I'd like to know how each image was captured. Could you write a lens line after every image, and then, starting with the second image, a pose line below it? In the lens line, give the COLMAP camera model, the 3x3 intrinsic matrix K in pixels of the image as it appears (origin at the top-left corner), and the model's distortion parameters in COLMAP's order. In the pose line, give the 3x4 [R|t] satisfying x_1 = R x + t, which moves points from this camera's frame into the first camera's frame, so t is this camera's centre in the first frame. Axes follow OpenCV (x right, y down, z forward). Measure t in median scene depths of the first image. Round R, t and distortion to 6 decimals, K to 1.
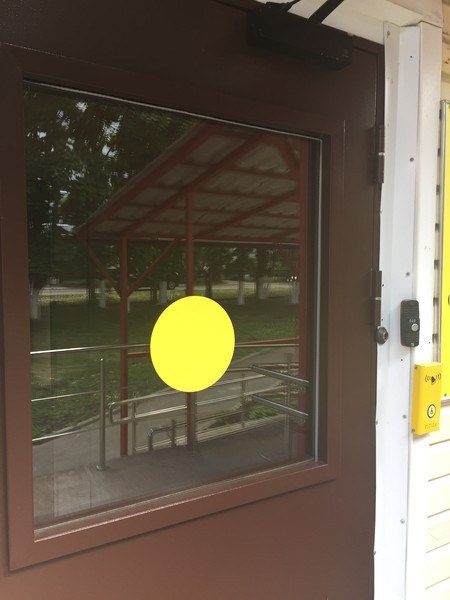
lens RADIAL K [[511.7, 0, 225.5], [0, 511.7, 299.4], [0, 0, 1]] dist [0.047264, 0.002083]
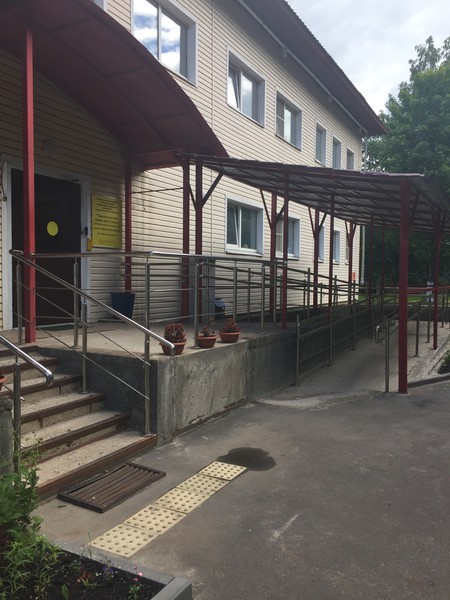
lens RADIAL K [[511.7, 0, 225.1], [0, 511.7, 300.0], [0, 0, 1]] dist [0.047264, 0.002083]
pose [[0.866308, -0.016801, 0.499228, -1.198845], [0.019844, 0.999803, -0.000787, 0.857503], [-0.499117, 0.010588, 0.866470, -4.813754]]
